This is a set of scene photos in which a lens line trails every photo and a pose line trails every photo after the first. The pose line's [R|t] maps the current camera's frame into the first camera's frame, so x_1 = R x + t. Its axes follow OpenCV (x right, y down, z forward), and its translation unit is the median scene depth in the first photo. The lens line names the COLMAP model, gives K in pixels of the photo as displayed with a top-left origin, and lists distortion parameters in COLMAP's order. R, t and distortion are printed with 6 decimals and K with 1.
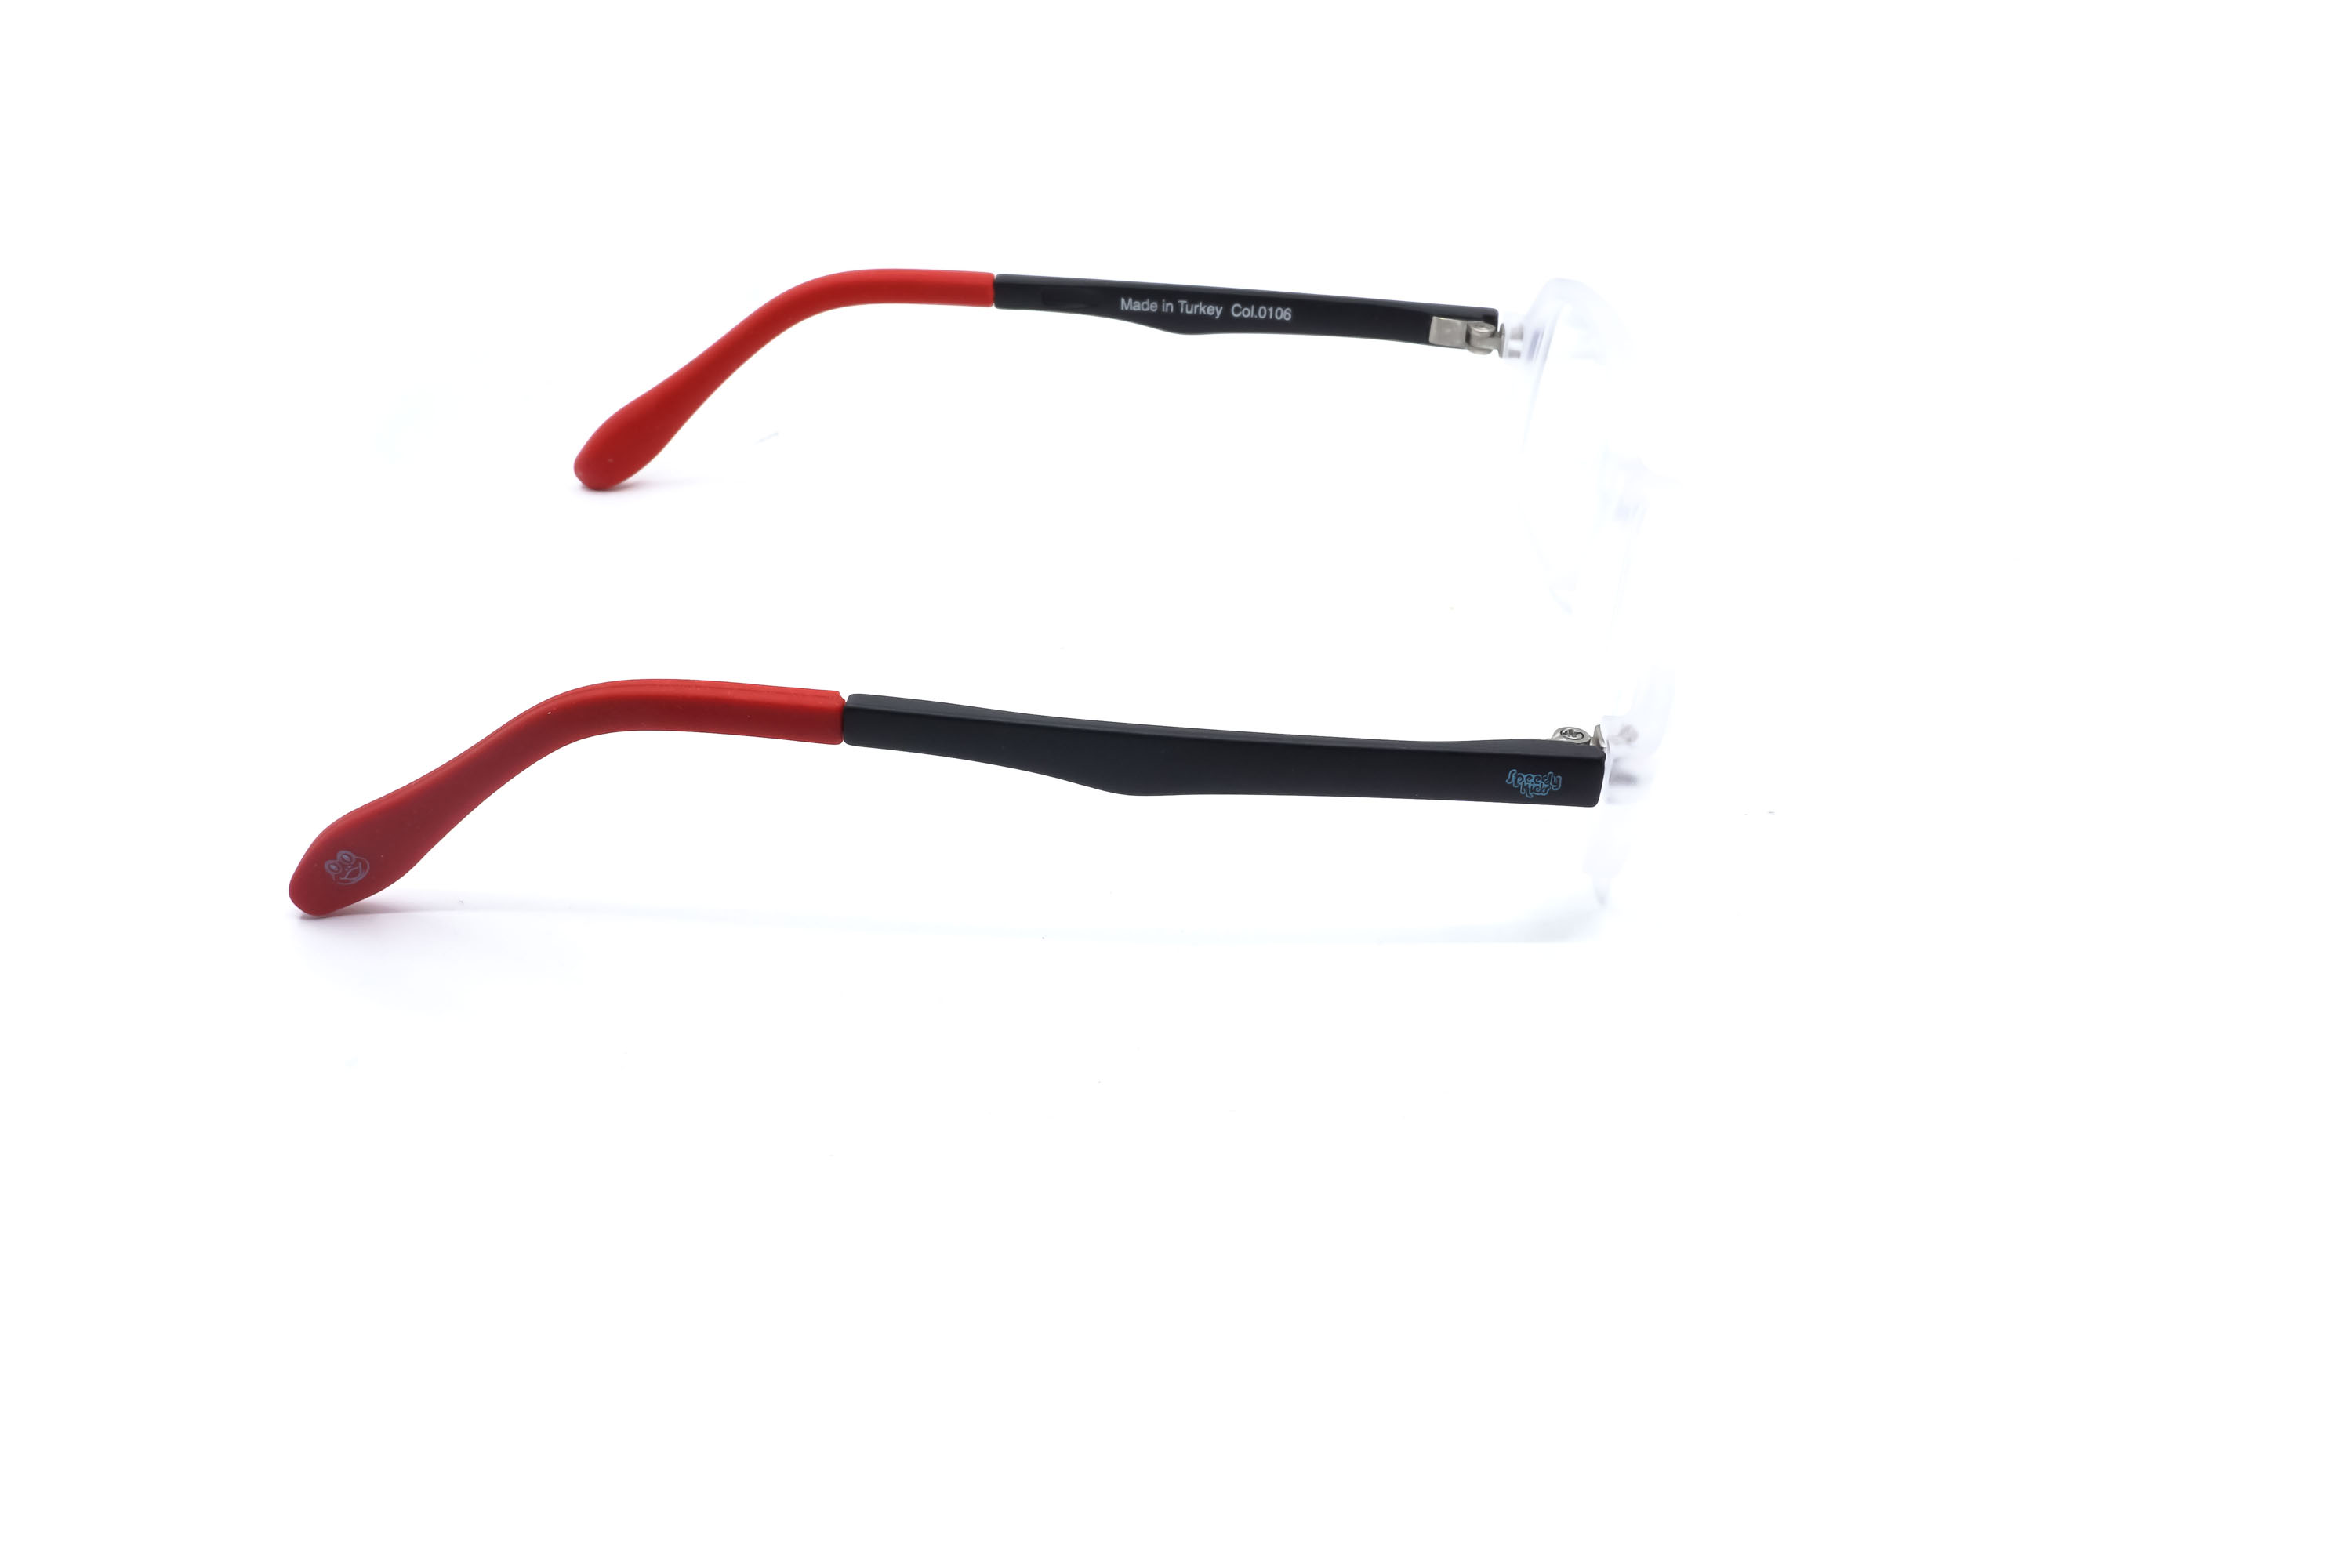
lens RADIAL K [[2417.2, 0, 1179.7], [0, 2417.2, 778.5], [0, 0, 1]] dist [0.002025, 0.000000]
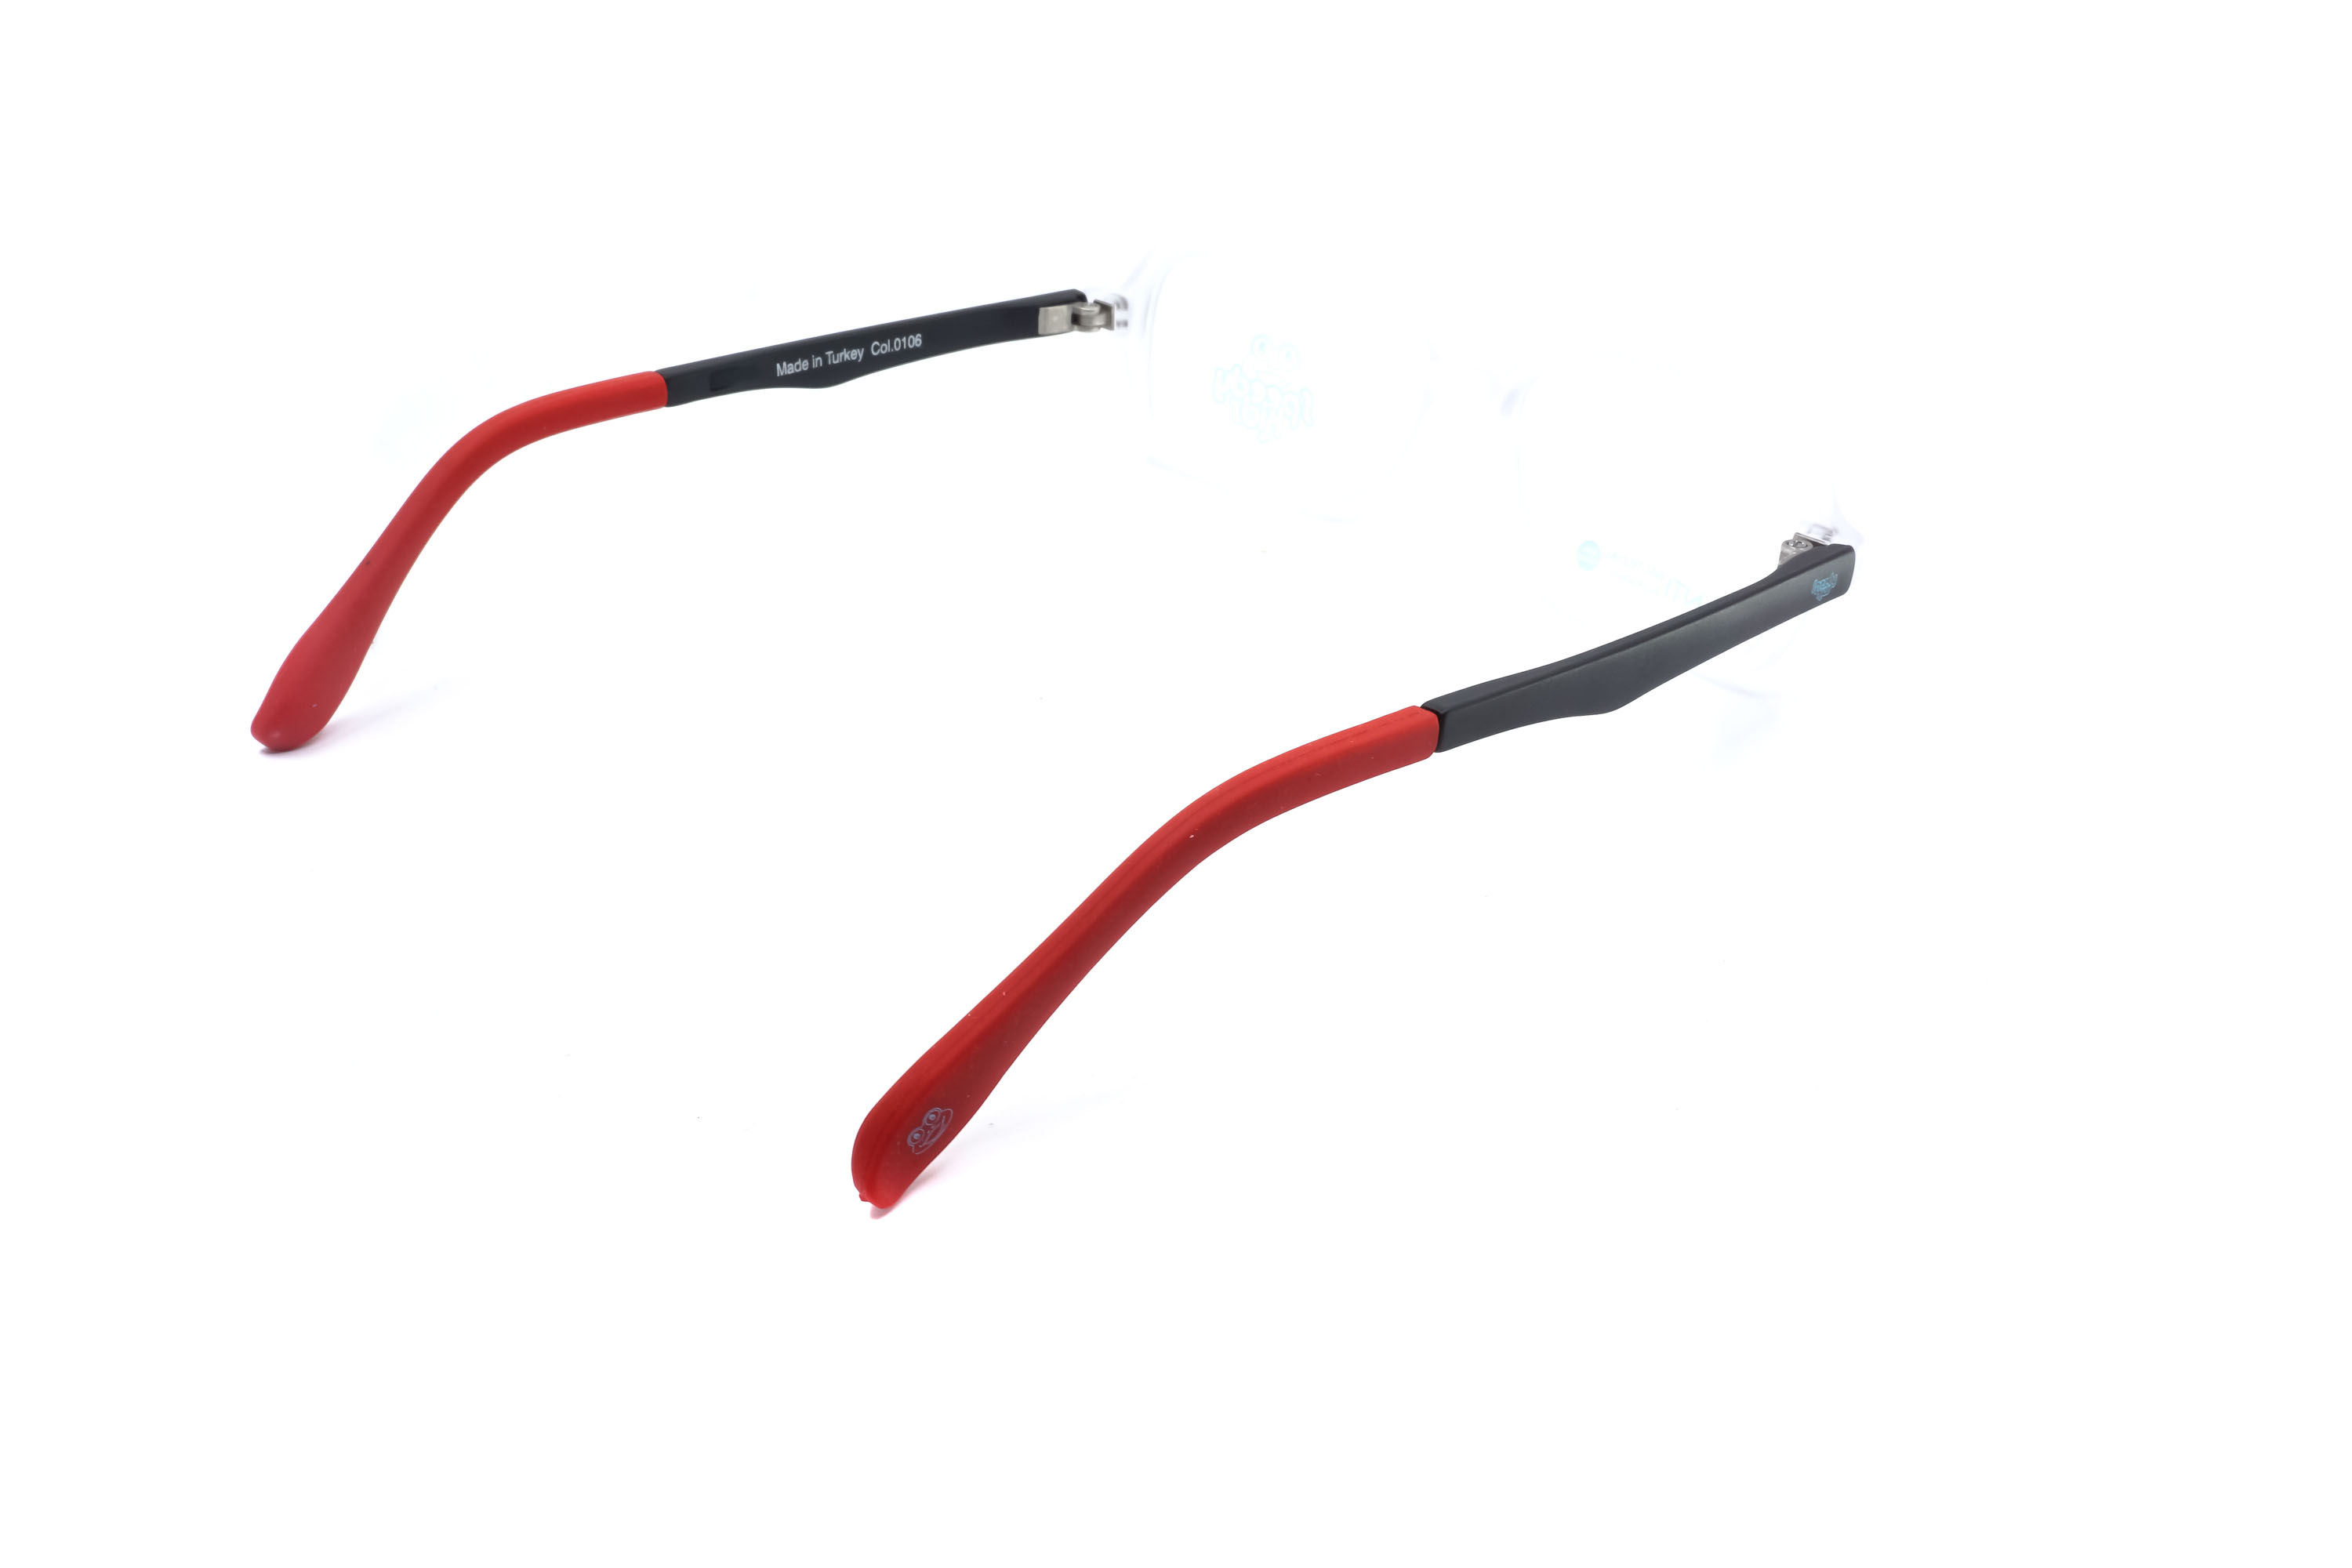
lens RADIAL K [[2417.2, 0, 1174.8], [0, 2417.2, 791.2], [0, 0, 1]] dist [0.002025, 0.000000]
pose [[0.700998, -0.342988, 0.625268, -0.559916], [0.348983, 0.929585, 0.118669, -0.103229], [-0.621942, 0.135021, 0.771335, 0.208930]]
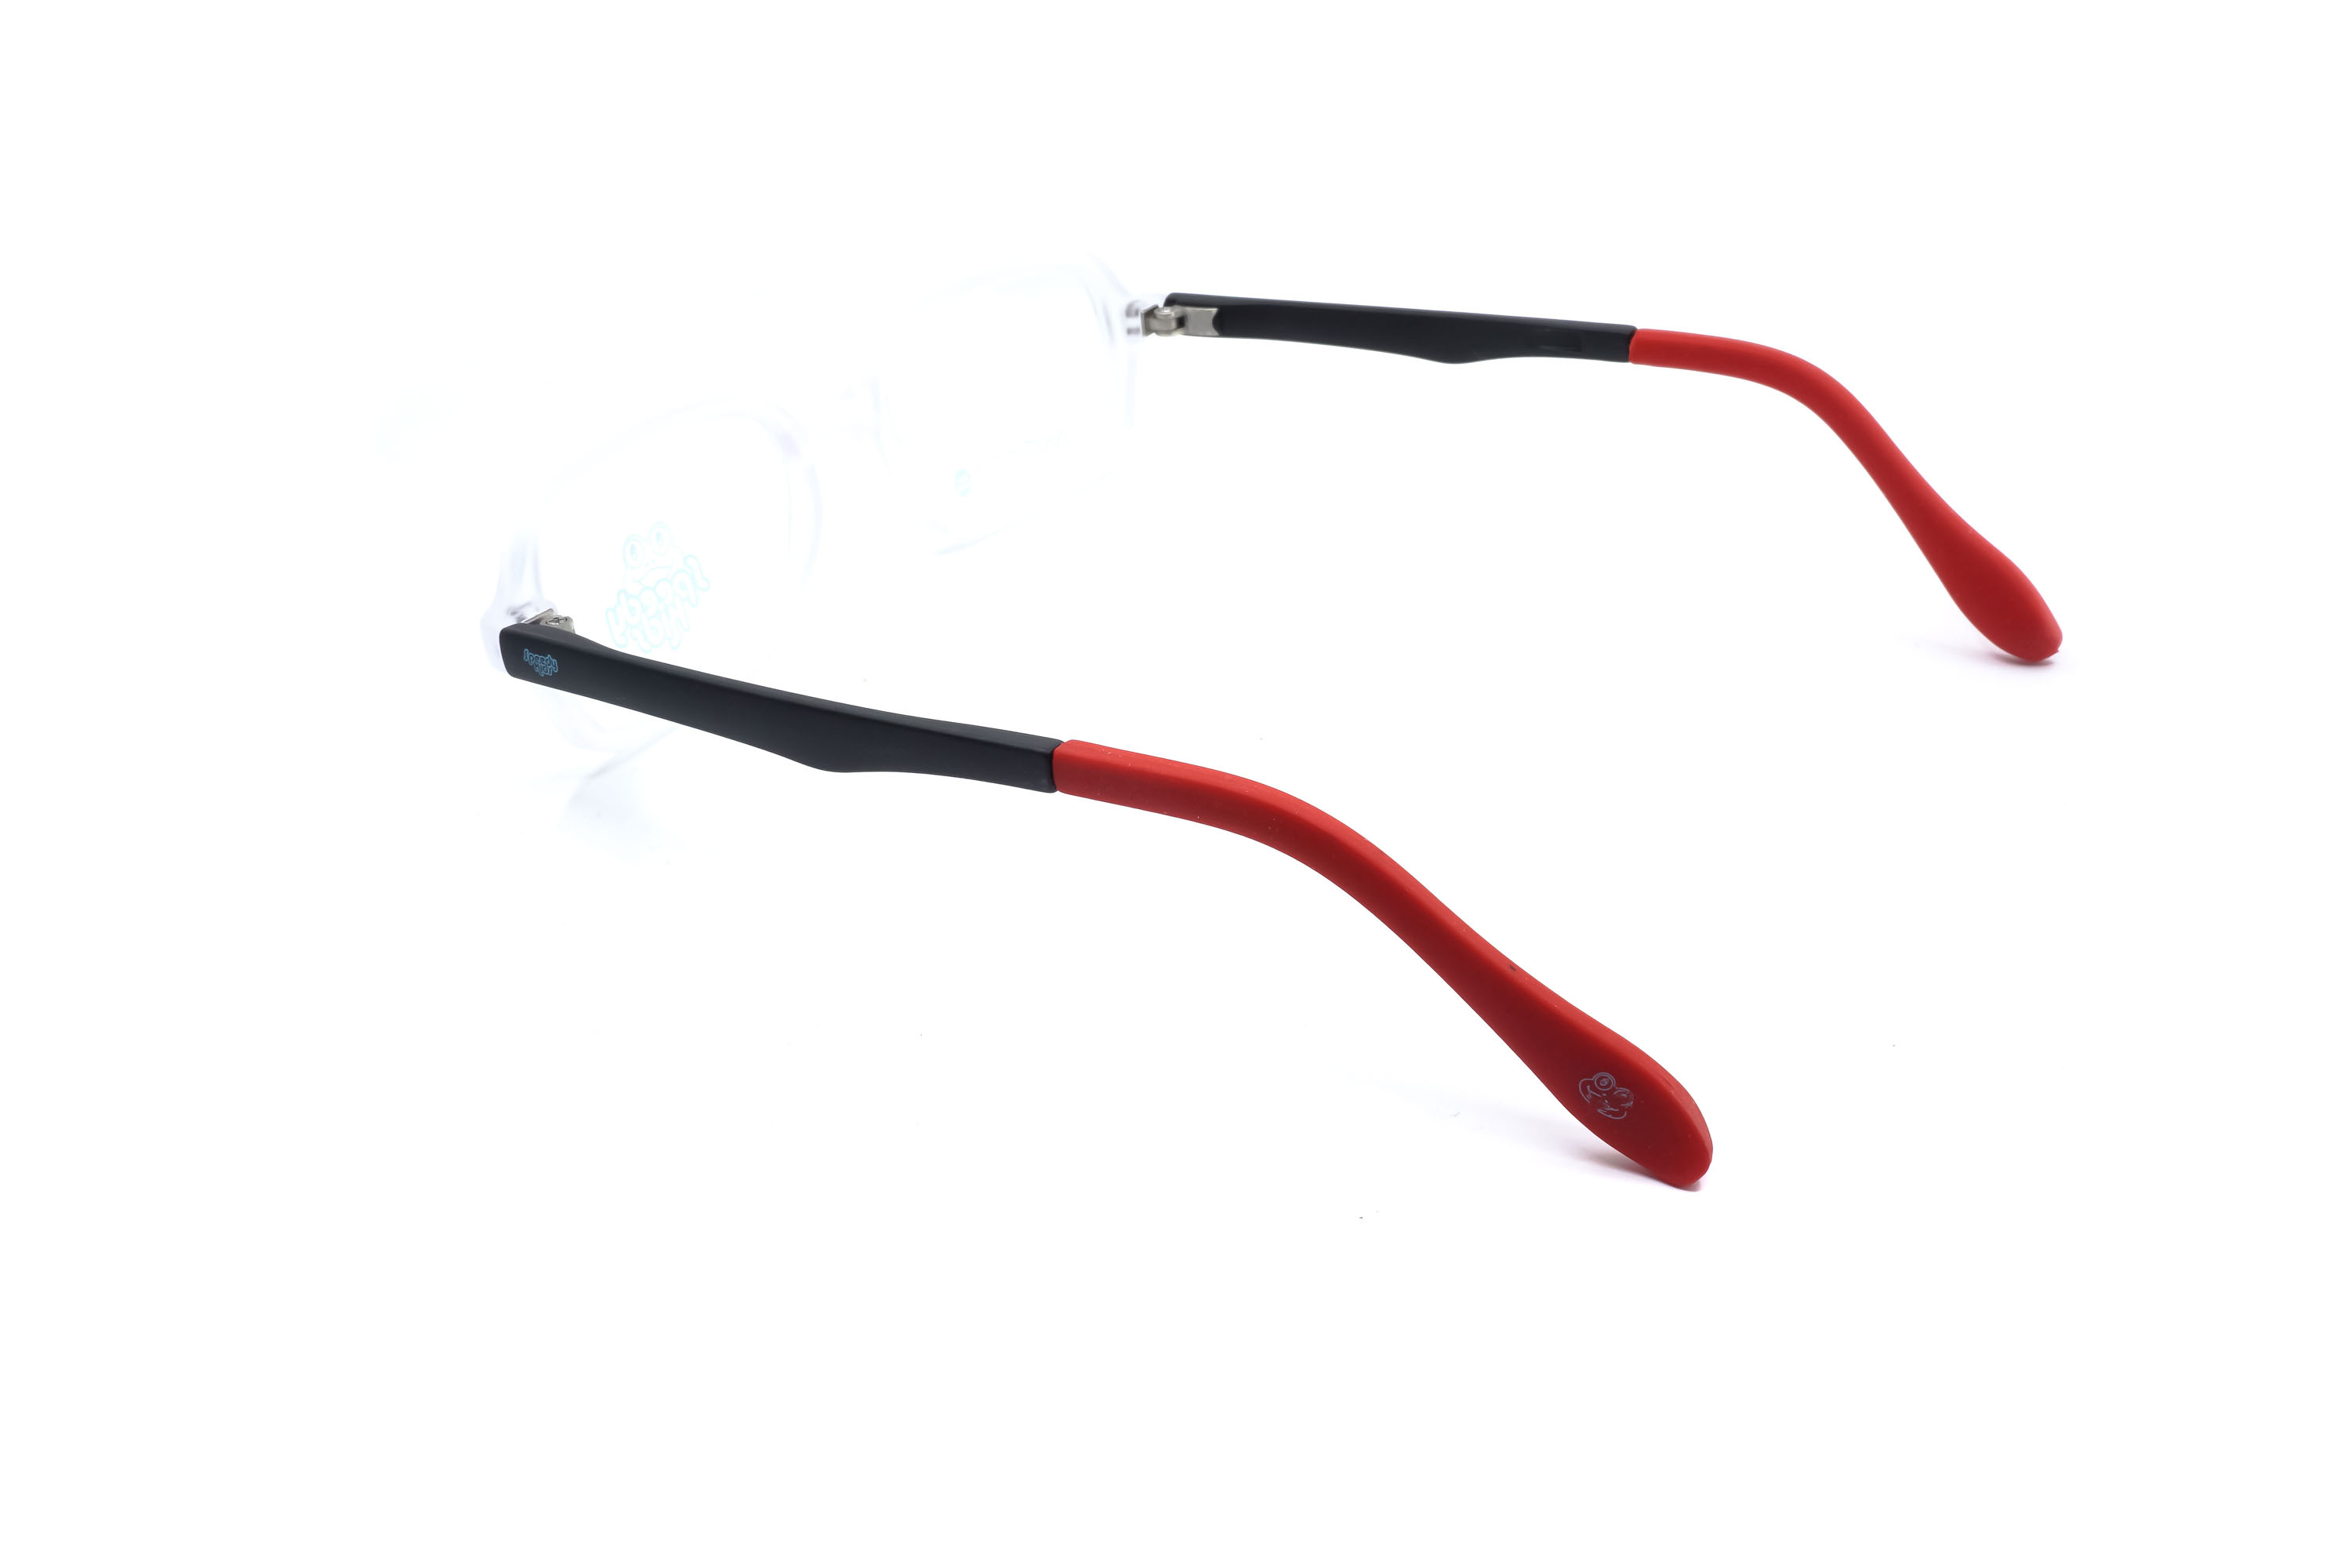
lens RADIAL K [[2417.2, 0, 1179.3], [0, 2417.2, 783.8], [0, 0, 1]] dist [0.002025, 0.000000]
pose [[-0.867239, -0.216119, 0.448541, -0.394354], [0.268779, 0.555119, 0.787147, -0.700137], [-0.419111, 0.803204, -0.423332, 1.271945]]
